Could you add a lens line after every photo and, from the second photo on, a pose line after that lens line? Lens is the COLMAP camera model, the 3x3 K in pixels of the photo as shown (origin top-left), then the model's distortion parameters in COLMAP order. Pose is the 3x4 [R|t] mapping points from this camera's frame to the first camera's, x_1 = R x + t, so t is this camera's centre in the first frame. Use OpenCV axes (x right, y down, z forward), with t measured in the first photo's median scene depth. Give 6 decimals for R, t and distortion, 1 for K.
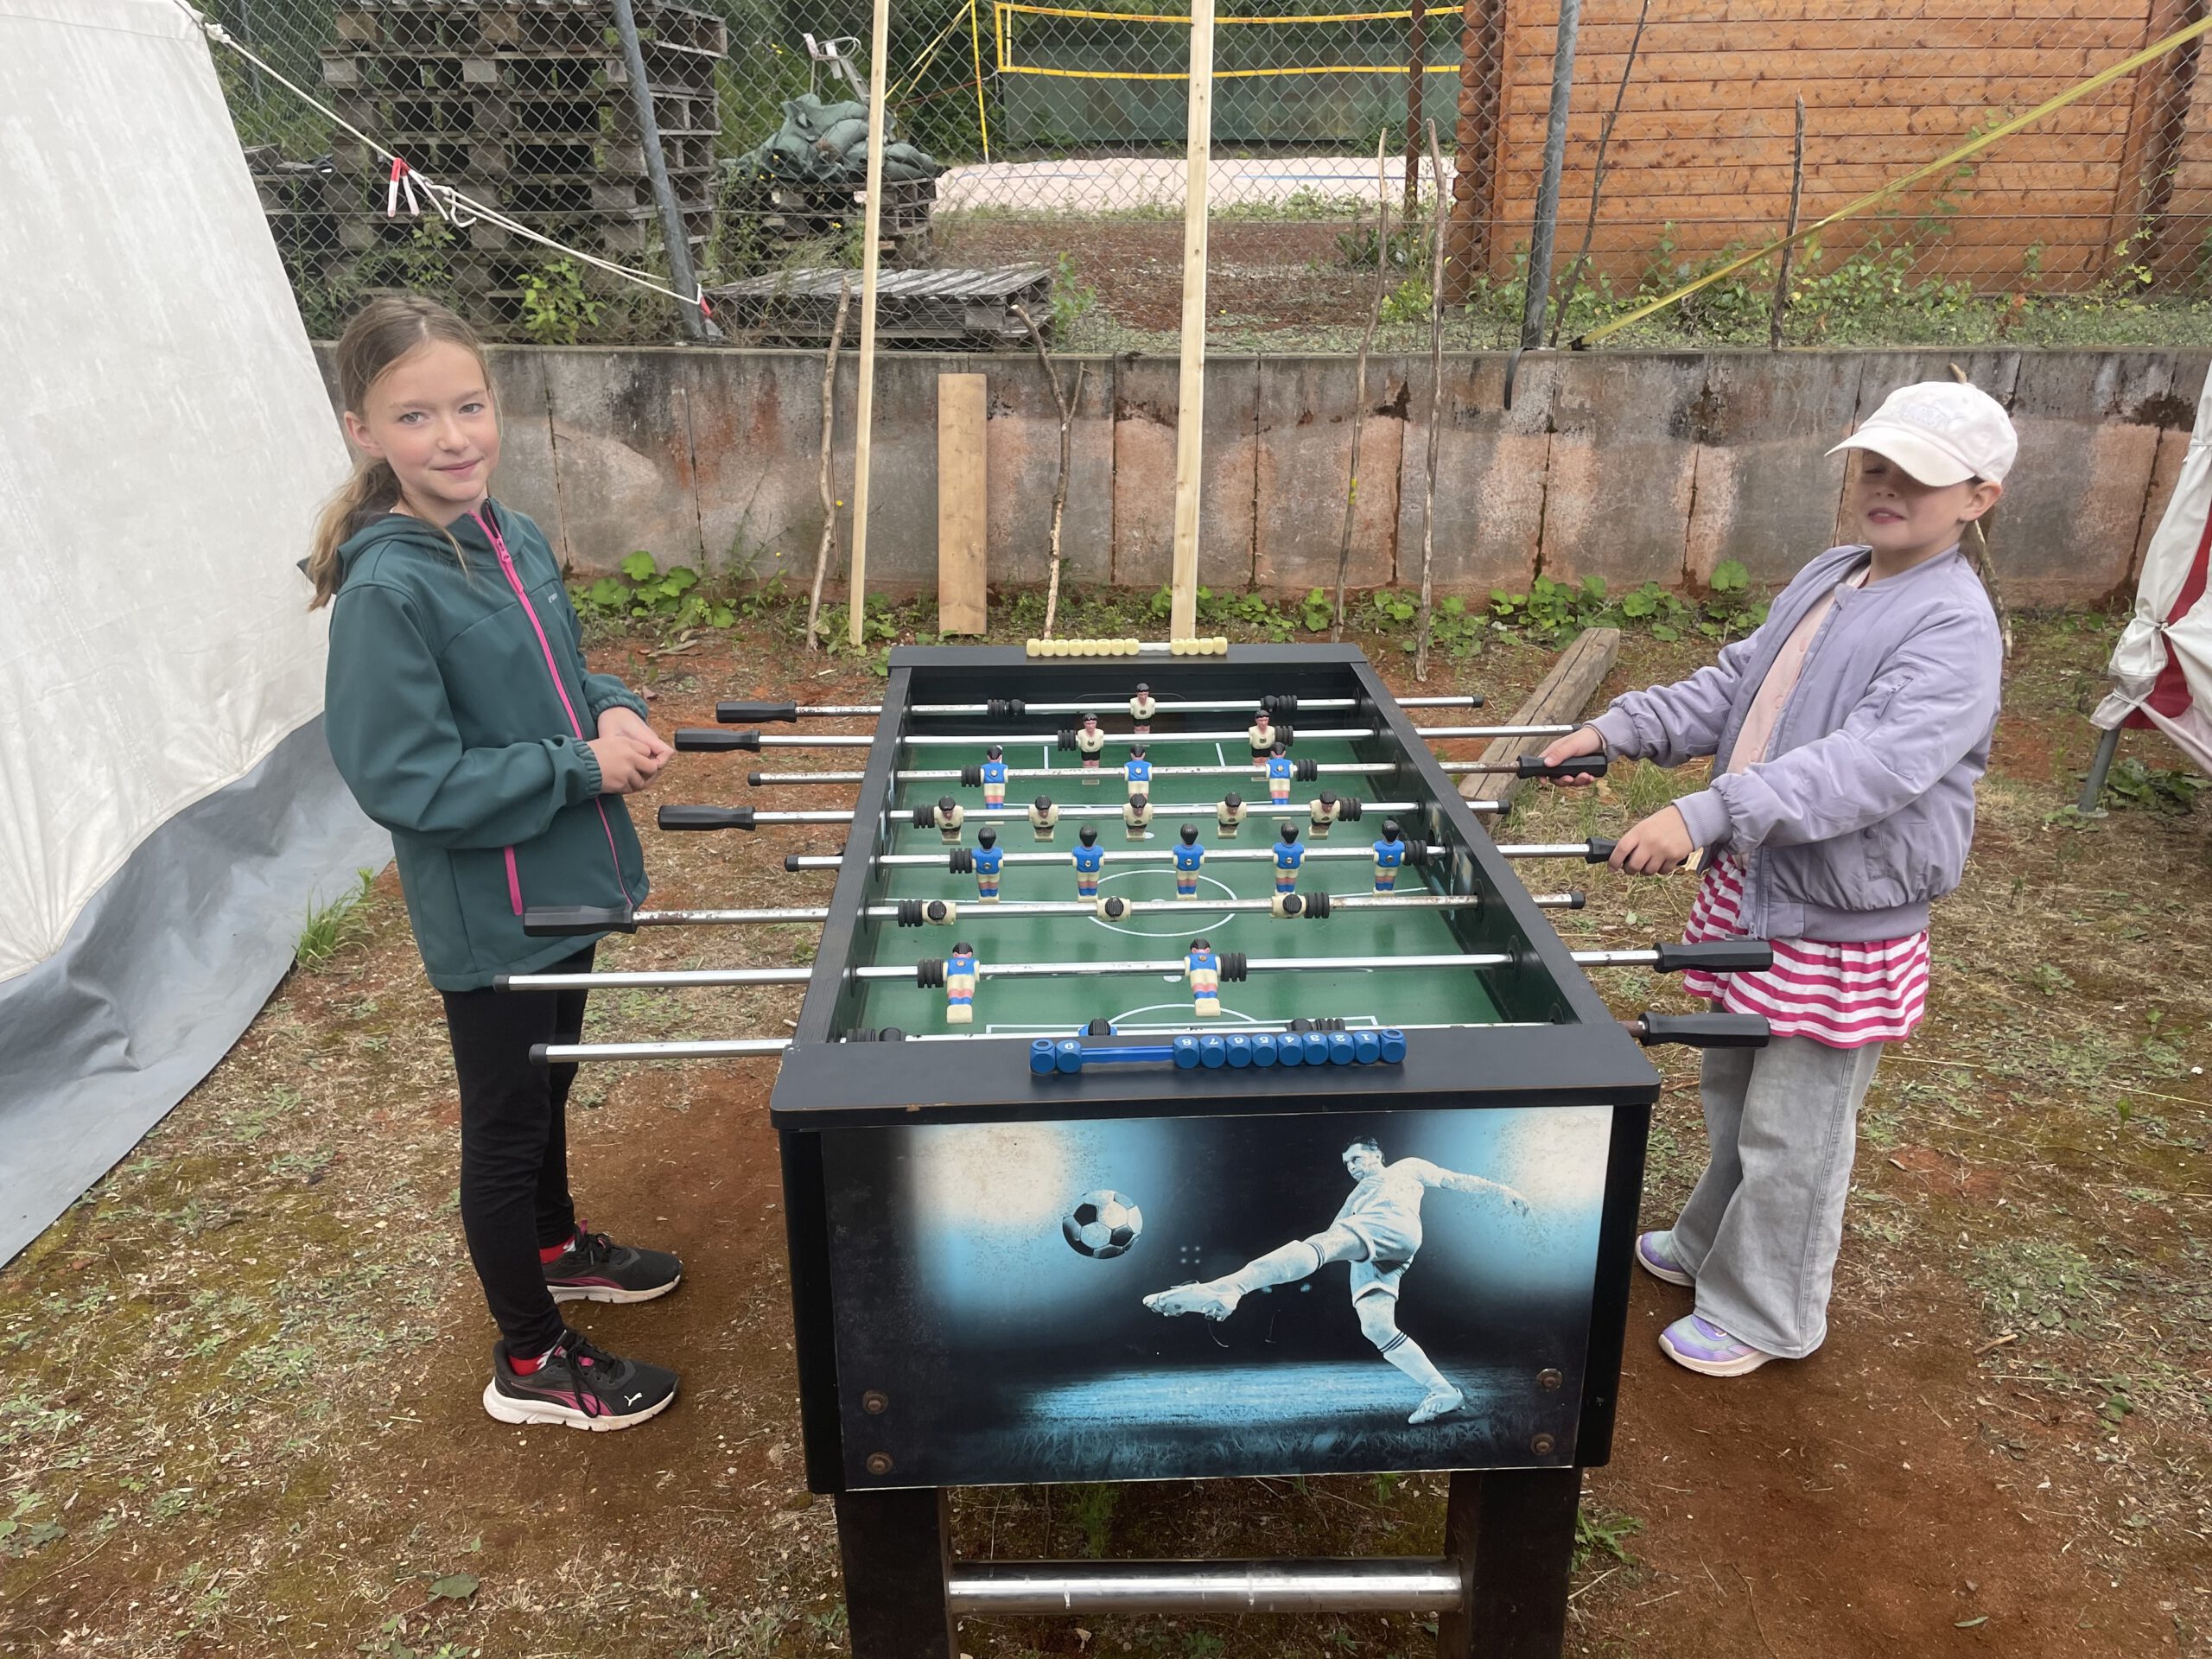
lens RADIAL K [[1724.4, 0, 1106.0], [0, 1724.4, 829.5], [0, 0, 1]] dist [0.113200, -0.143631]
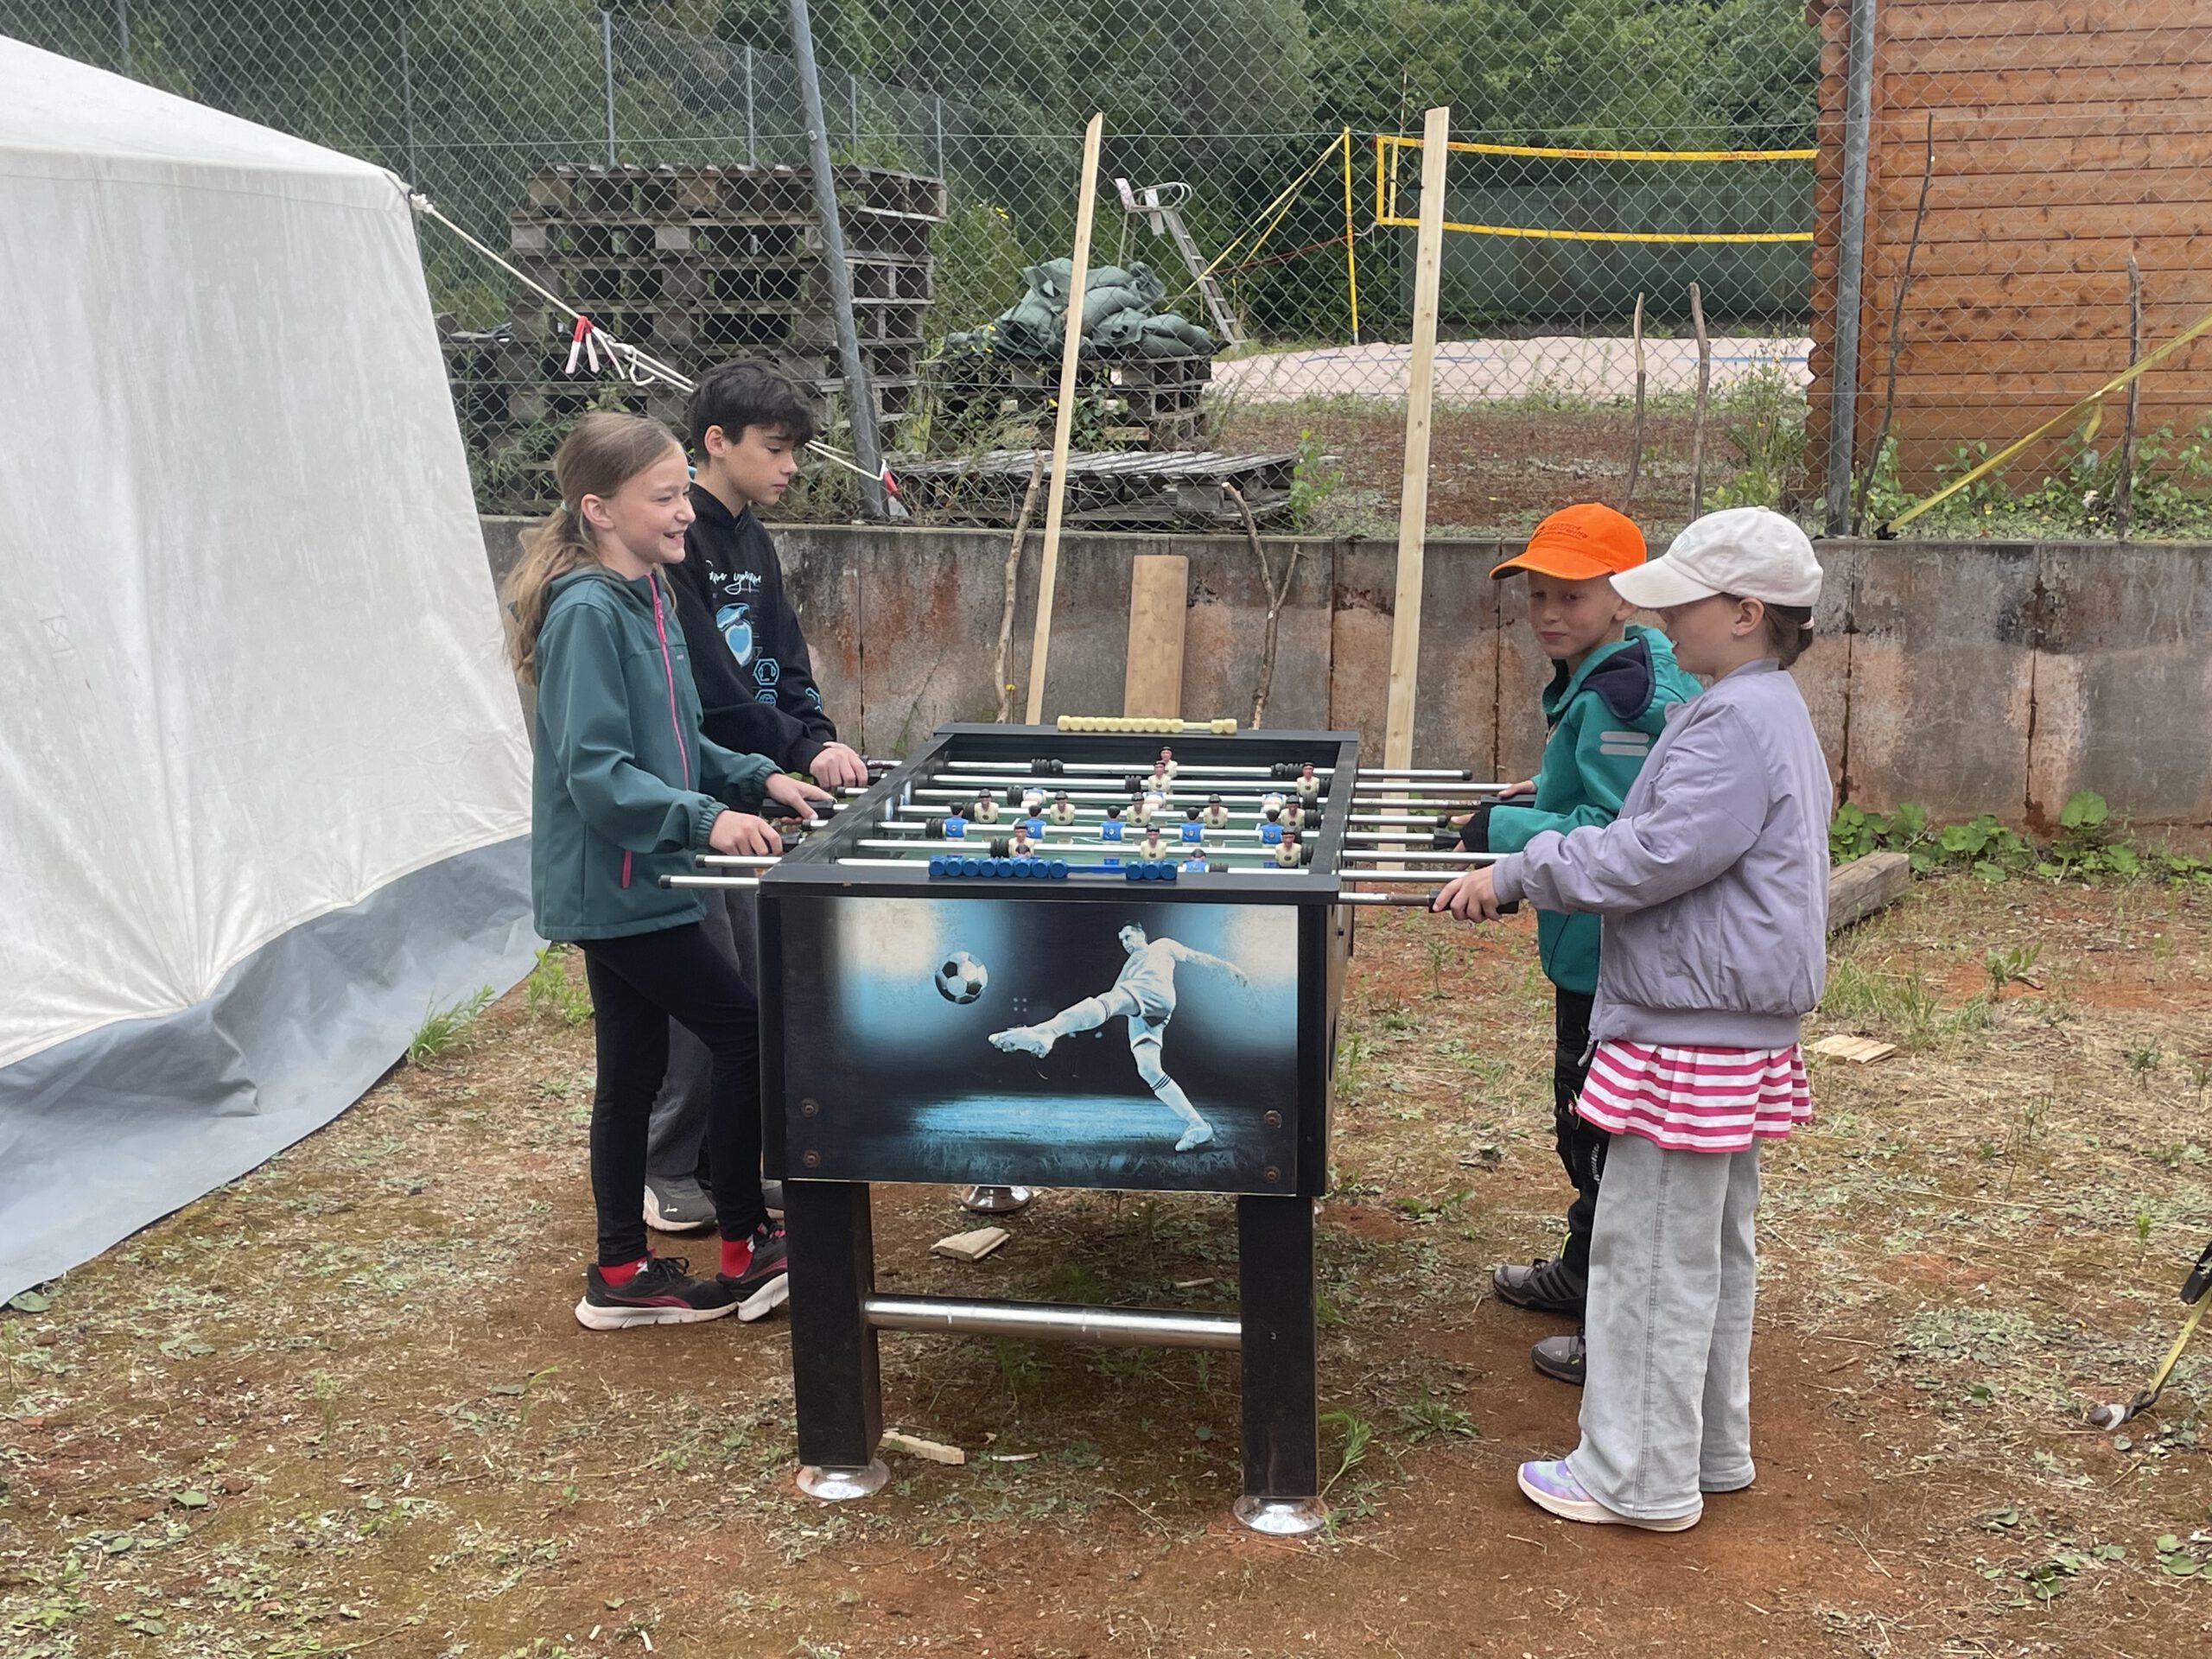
lens RADIAL K [[2651.6, 0, 1106.0], [0, 2651.6, 829.5], [0, 0, 1]] dist [0.185305, -0.340375]
pose [[0.985971, 0.033727, -0.163472, 0.115335], [-0.063320, 0.981744, -0.179359, 0.118570], [0.154438, 0.187193, 0.970107, -0.288337]]
